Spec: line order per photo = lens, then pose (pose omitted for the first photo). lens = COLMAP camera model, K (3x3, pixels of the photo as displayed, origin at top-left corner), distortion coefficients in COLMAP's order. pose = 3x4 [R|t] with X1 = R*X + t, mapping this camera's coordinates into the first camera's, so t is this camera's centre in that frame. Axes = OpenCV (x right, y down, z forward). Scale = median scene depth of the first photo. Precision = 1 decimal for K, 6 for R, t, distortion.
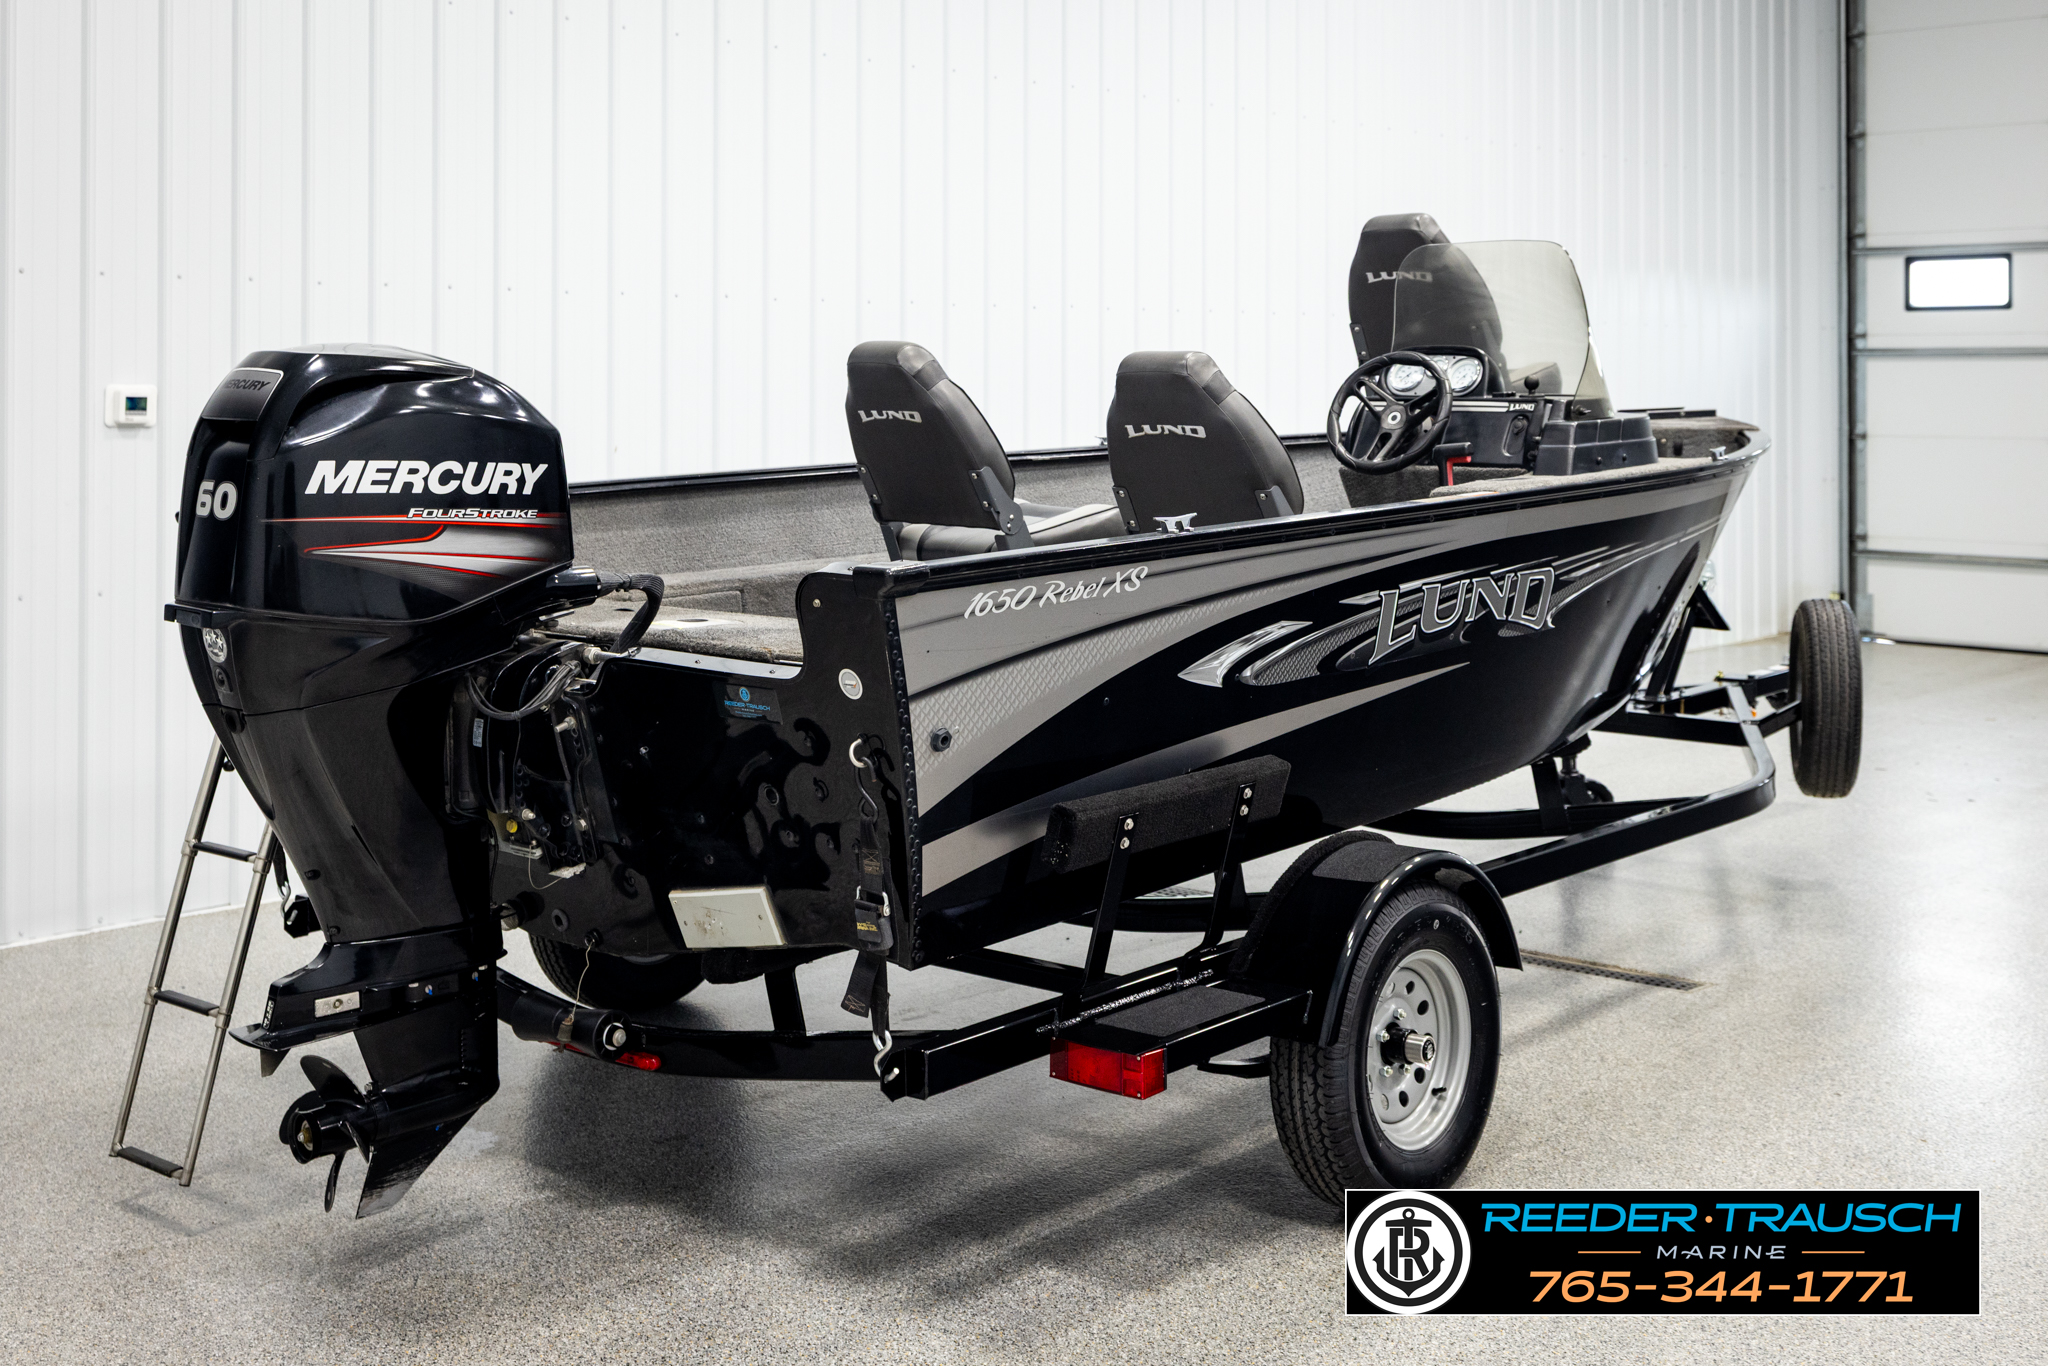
lens RADIAL K [[2312.2, 0, 1053.9], [0, 2312.2, 354.9], [0, 0, 1]] dist [0.006528, 0.000766]
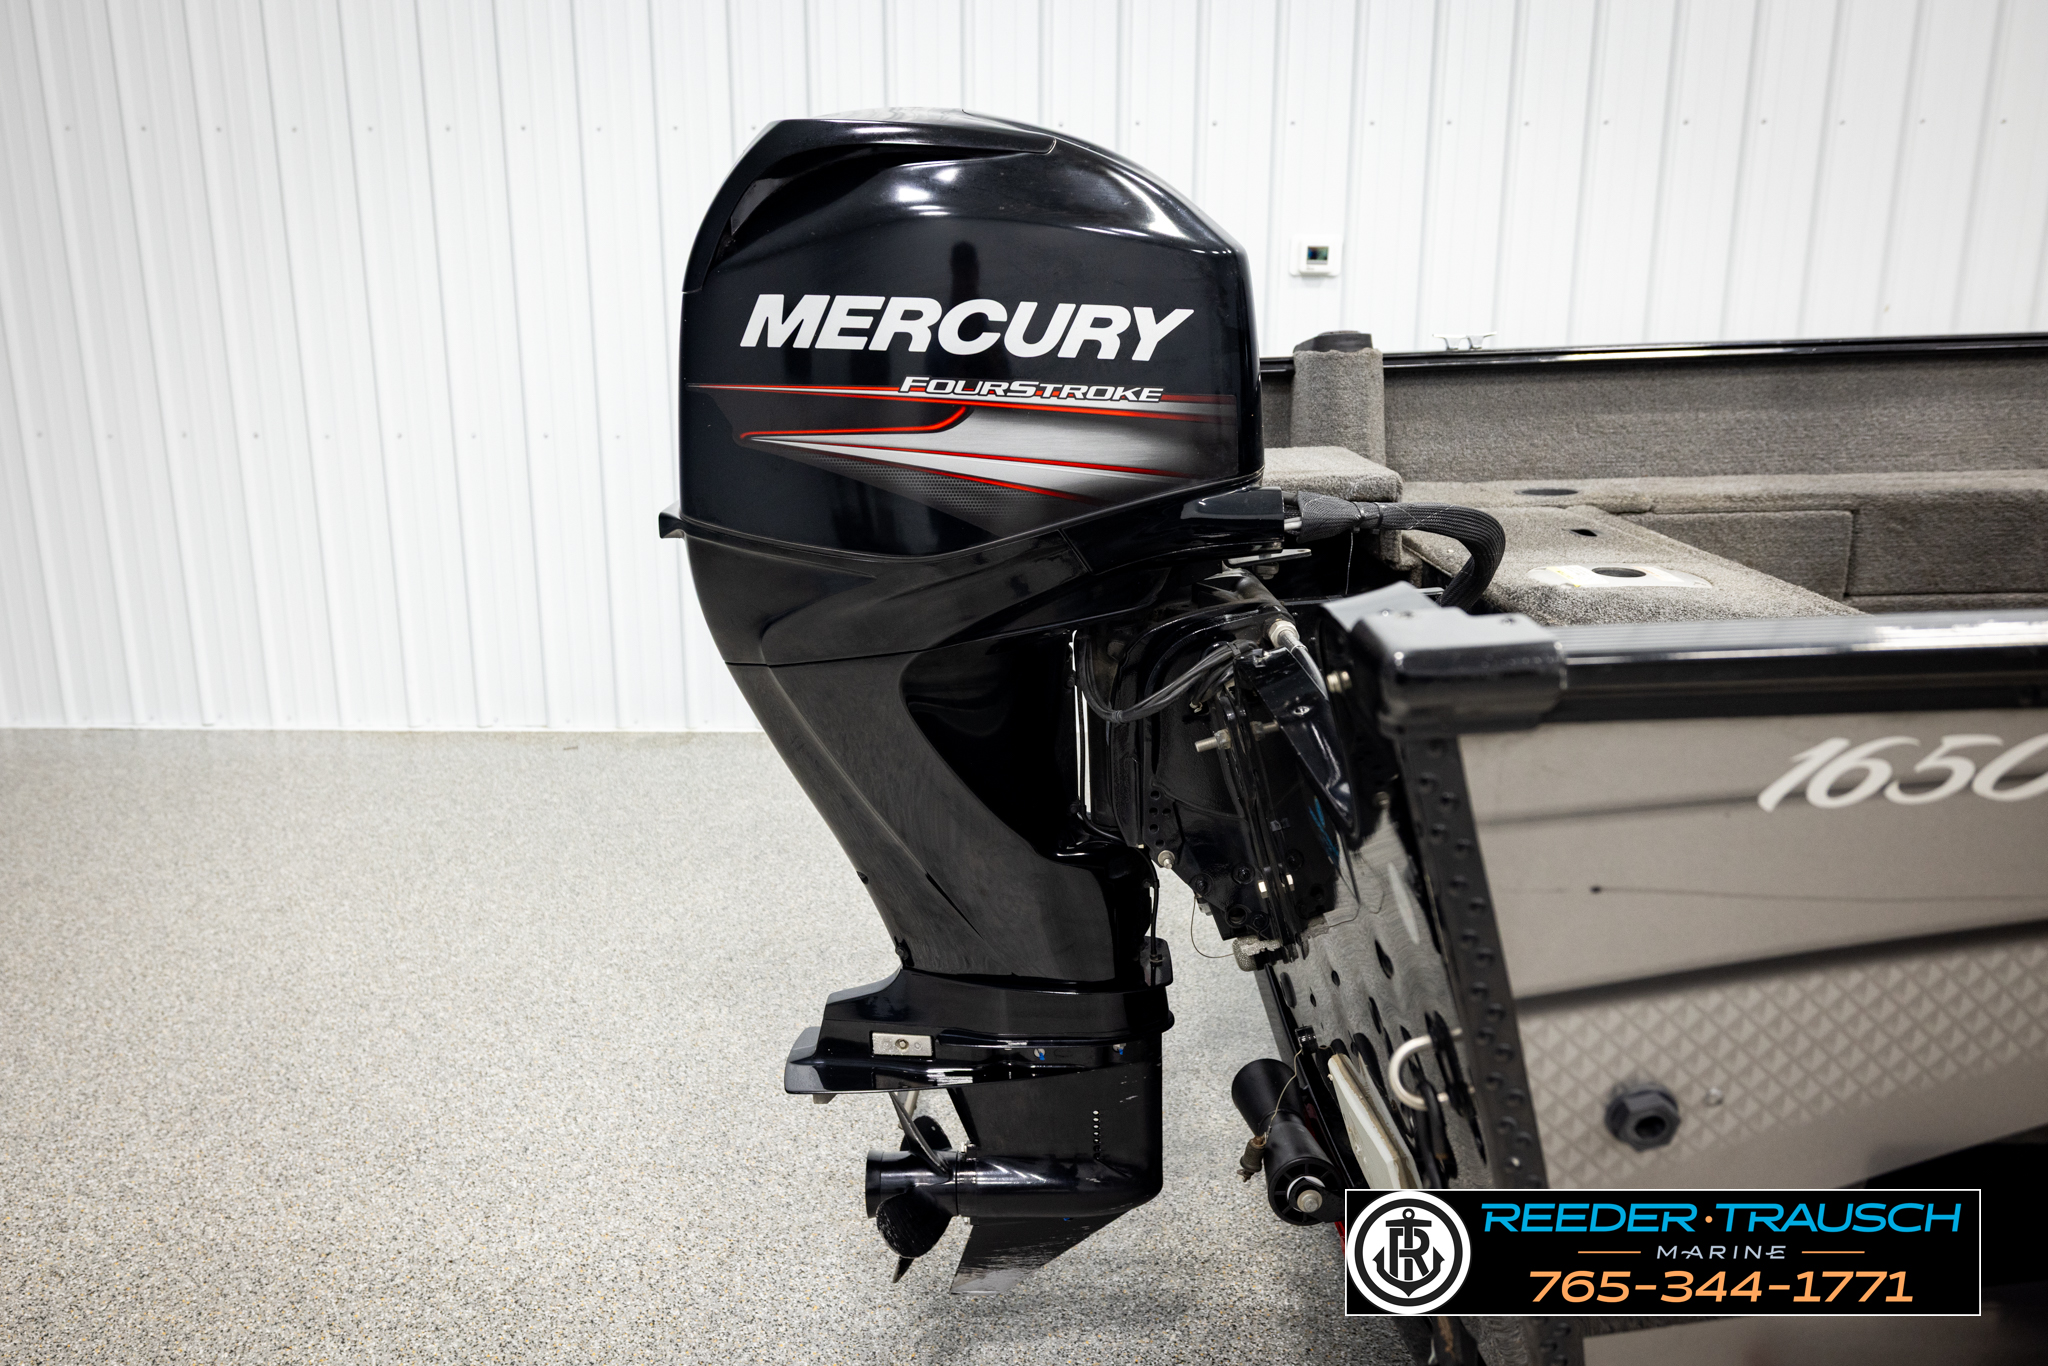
lens RADIAL K [[1499.1, 0, 976.2], [0, 1499.1, 626.9], [0, 0, 1]] dist [0.001331, 0.000675]
pose [[0.662349, 0.171458, -0.729312, 0.034398], [0.013161, 0.970647, 0.240147, 0.034381], [0.749080, -0.168660, 0.640651, 0.723481]]
